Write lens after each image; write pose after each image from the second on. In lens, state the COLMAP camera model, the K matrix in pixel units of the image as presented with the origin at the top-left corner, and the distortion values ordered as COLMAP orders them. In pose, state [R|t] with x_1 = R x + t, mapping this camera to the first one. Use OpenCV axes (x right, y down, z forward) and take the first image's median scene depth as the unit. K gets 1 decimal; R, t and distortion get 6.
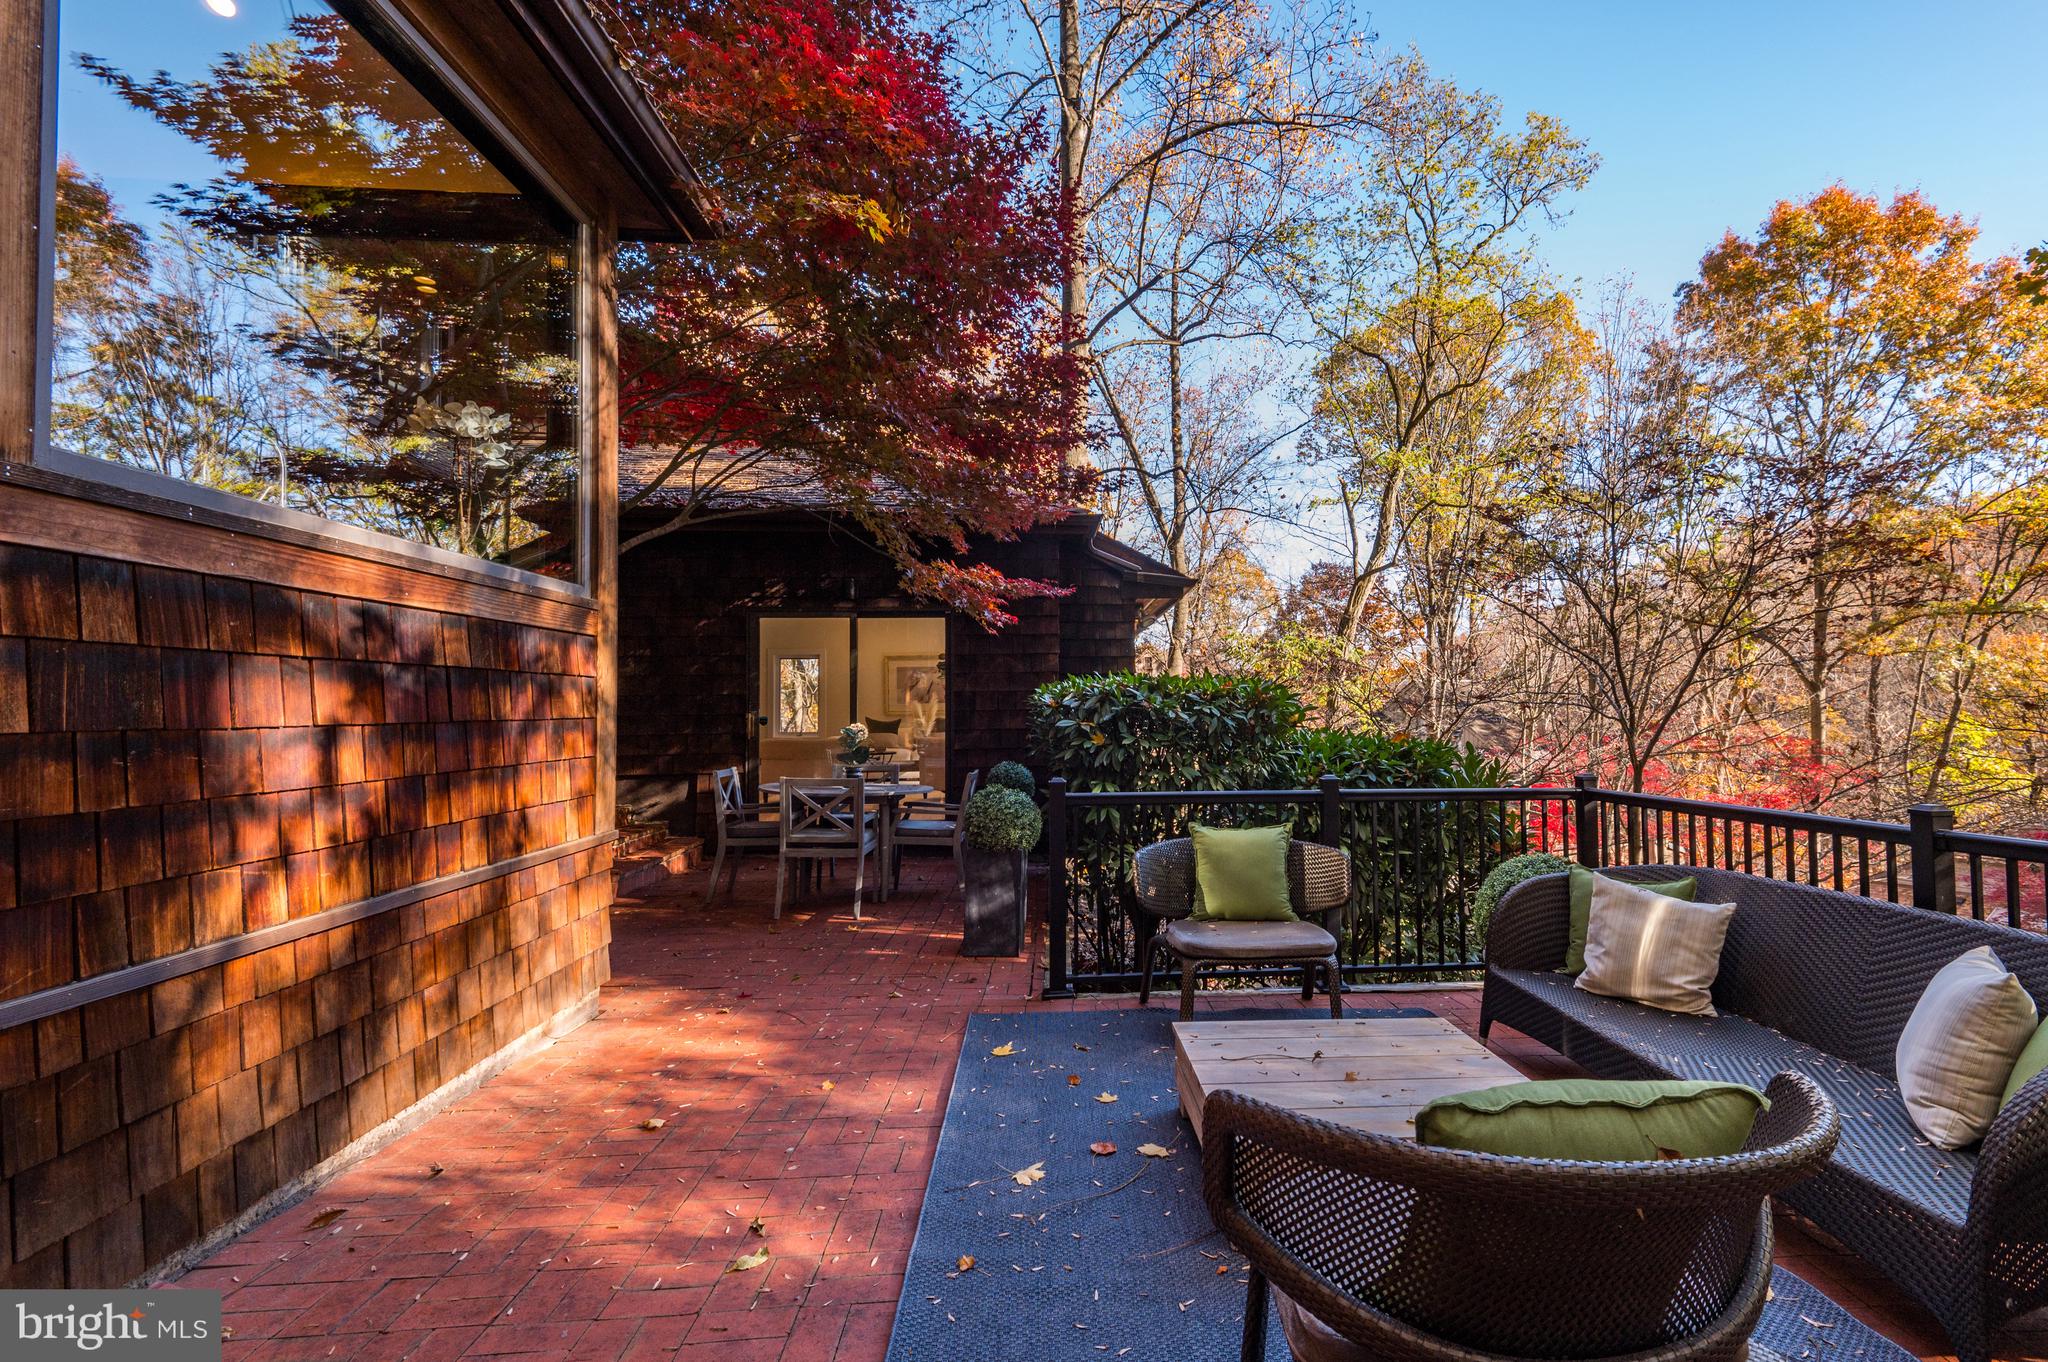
lens RADIAL K [[1016.7, 0, 1068.3], [0, 1016.7, 674.8], [0, 0, 1]] dist [0.012936, -0.007667]
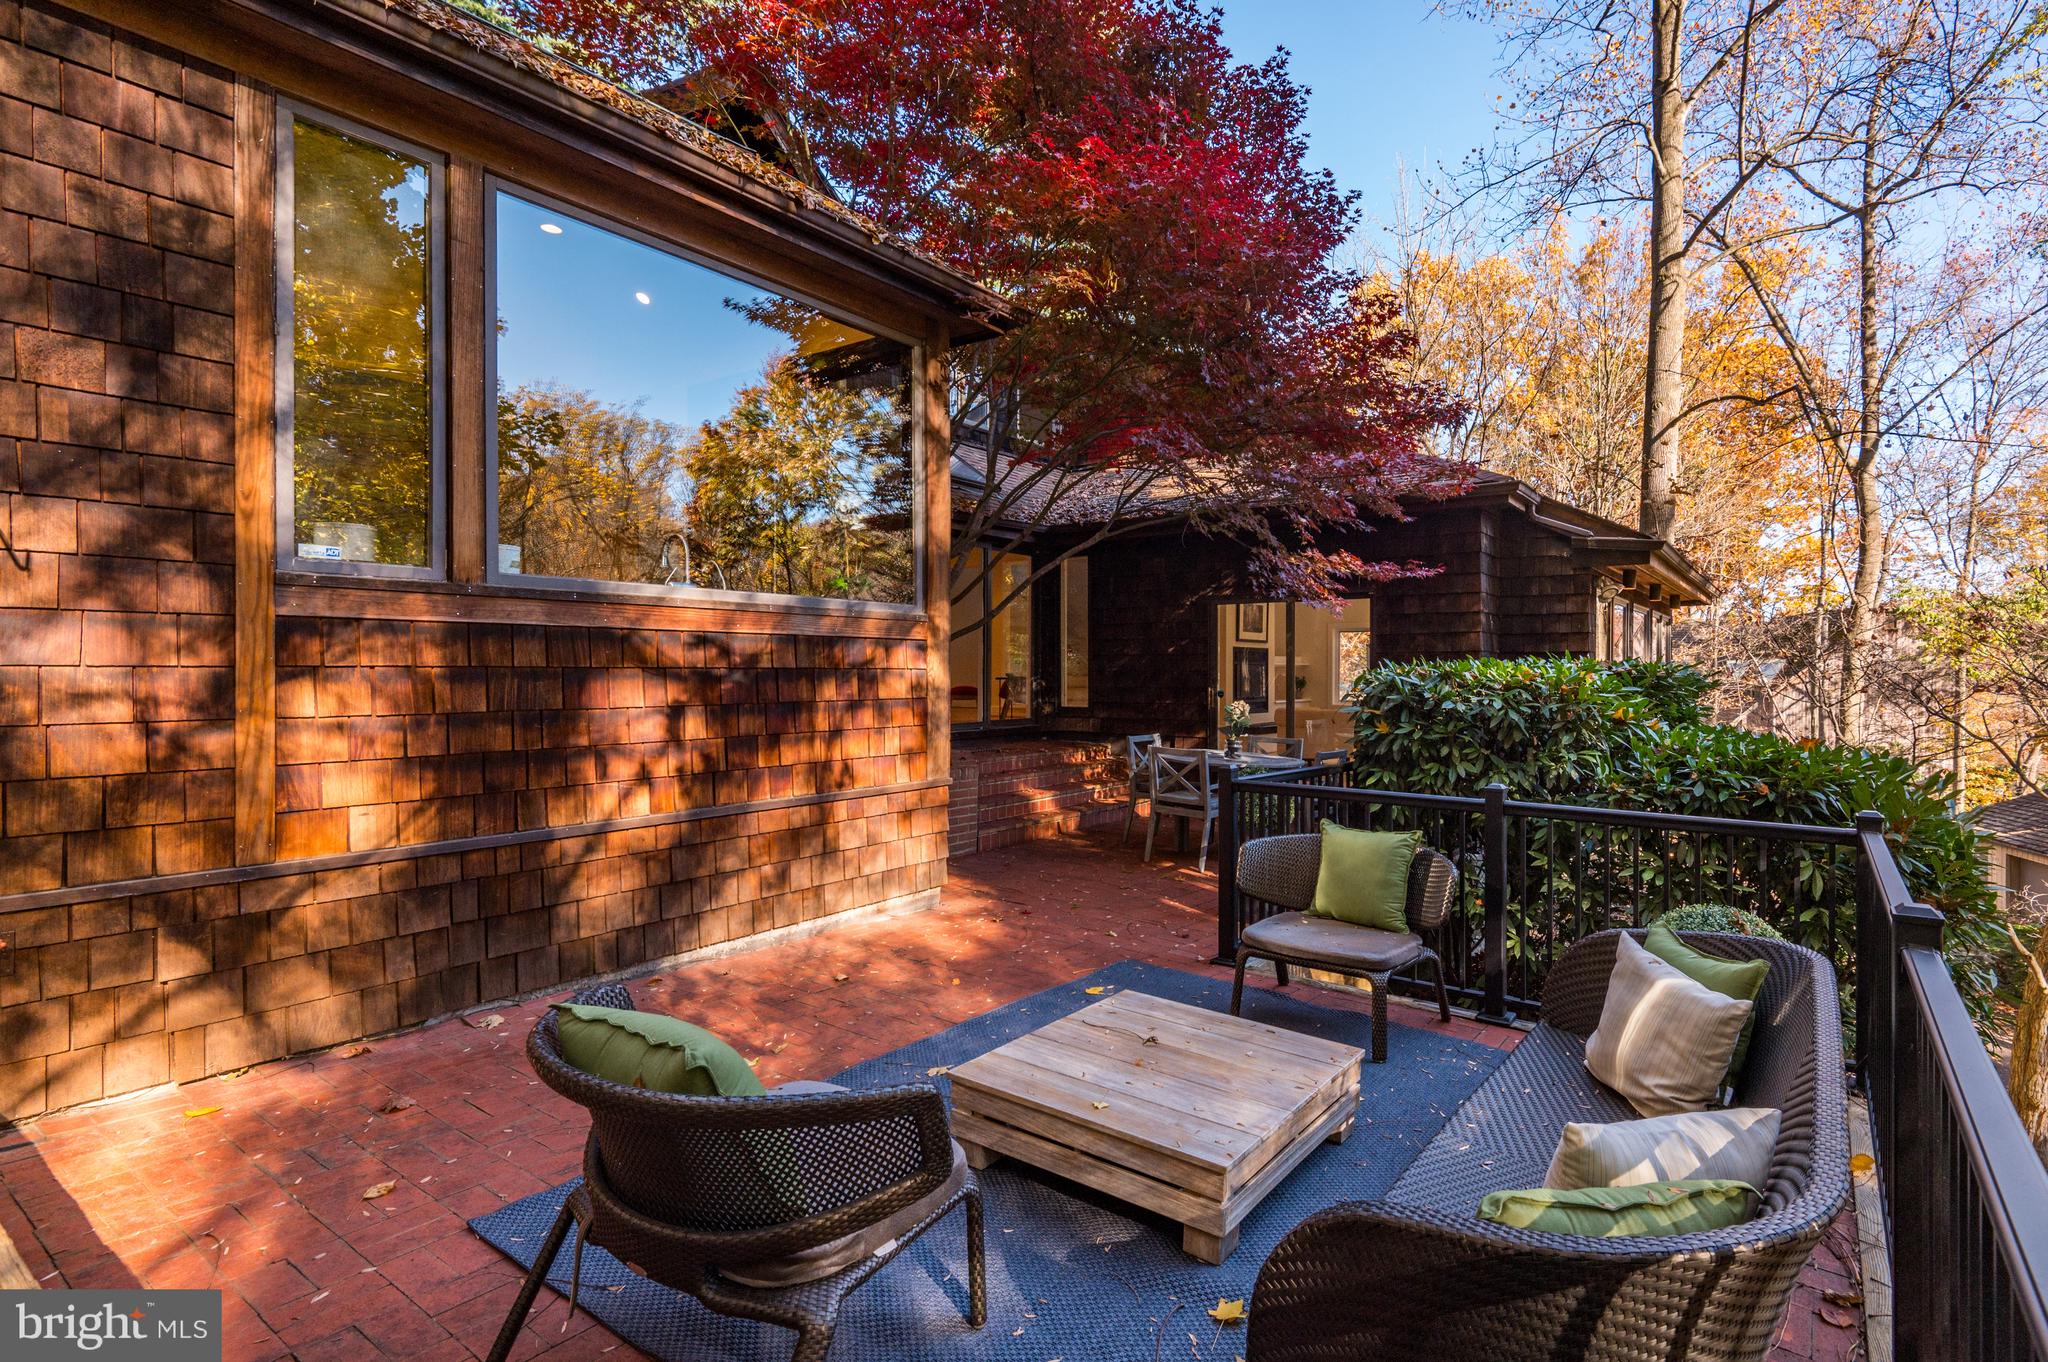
lens RADIAL K [[944.1, 0, 1023.9], [0, 944.1, 670.3], [0, 0, 1]] dist [0.016288, -0.012445]
pose [[0.765637, 0.008742, -0.643213, 0.692116], [0.012186, 0.999531, 0.028091, -0.044405], [0.643157, -0.029346, 0.765172, 0.135224]]
